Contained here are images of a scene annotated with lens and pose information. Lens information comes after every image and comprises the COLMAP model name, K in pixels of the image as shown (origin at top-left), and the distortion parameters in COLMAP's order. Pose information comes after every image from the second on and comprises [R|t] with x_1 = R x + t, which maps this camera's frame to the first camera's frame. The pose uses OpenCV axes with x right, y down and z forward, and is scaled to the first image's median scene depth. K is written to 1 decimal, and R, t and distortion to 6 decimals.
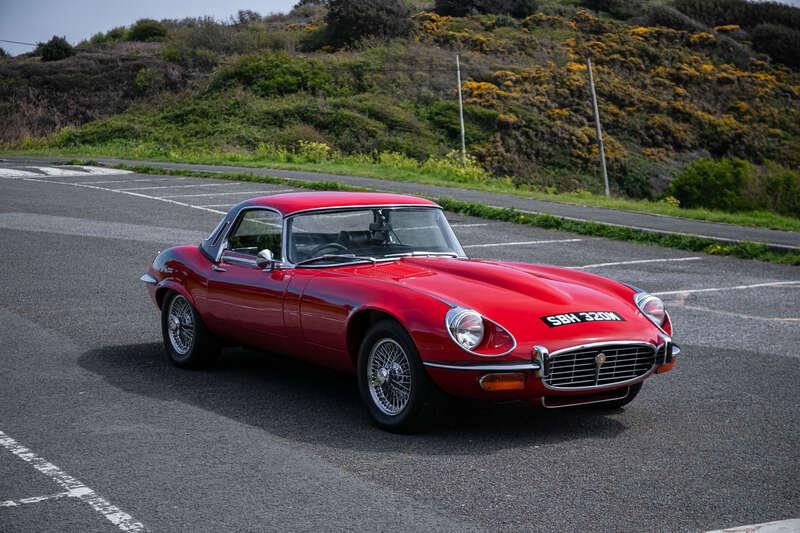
lens RADIAL K [[1719.2, 0, 390.7], [0, 1719.2, 266.8], [0, 0, 1]] dist [0.198317, 0.217088]
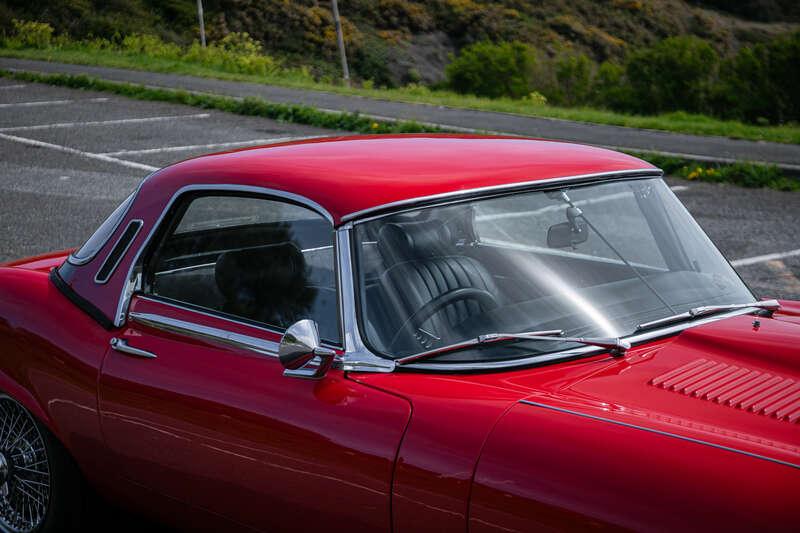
lens RADIAL K [[1517.7, 0, 384.3], [0, 1517.7, 265.2], [0, 0, 1]] dist [0.164900, 0.169106]
pose [[0.974298, -0.039119, 0.221839, -0.036621], [0.020416, 0.996087, 0.085982, -0.013938], [-0.224335, -0.079243, 0.971285, 0.202196]]
